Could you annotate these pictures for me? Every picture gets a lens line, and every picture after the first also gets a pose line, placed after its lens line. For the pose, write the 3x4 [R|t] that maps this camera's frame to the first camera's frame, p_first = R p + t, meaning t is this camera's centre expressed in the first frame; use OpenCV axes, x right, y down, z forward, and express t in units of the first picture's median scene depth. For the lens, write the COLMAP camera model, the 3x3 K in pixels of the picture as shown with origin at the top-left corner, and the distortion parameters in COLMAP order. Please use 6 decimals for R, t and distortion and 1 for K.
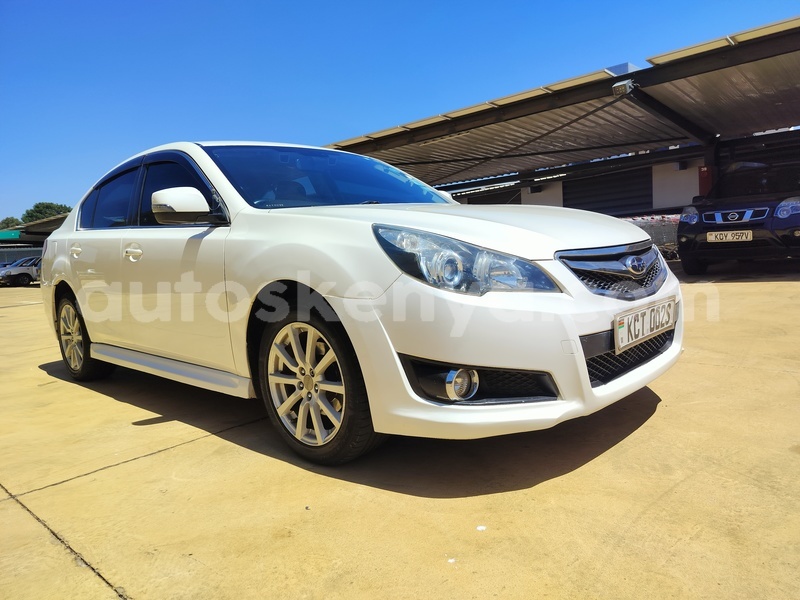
lens RADIAL K [[579.8, 0, 404.9], [0, 579.8, 302.7], [0, 0, 1]] dist [0.025448, -0.024228]
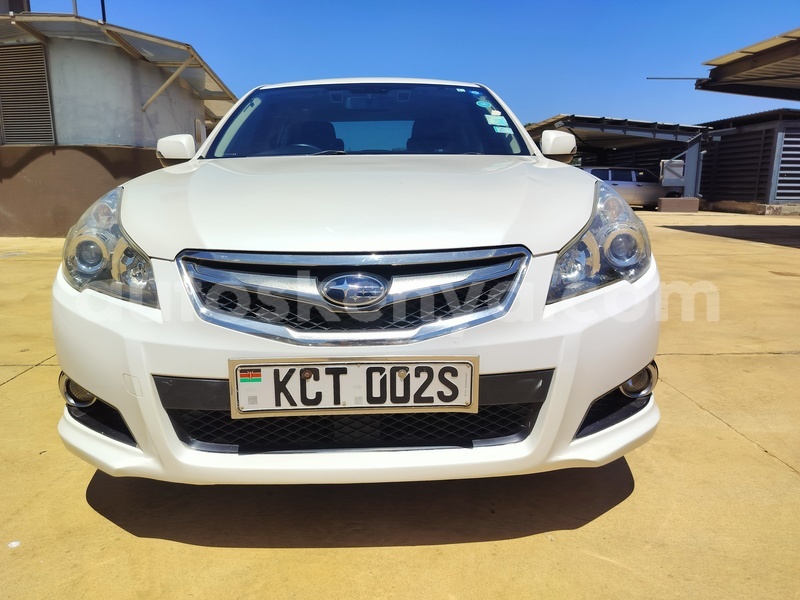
lens RADIAL K [[579.8, 0, 404.7], [0, 579.8, 300.7], [0, 0, 1]] dist [0.025448, -0.024228]
pose [[0.697013, 0.206643, -0.686638, 0.880239], [-0.117676, 0.977557, 0.174740, -0.168918], [0.707337, -0.040995, 0.705687, 0.647931]]
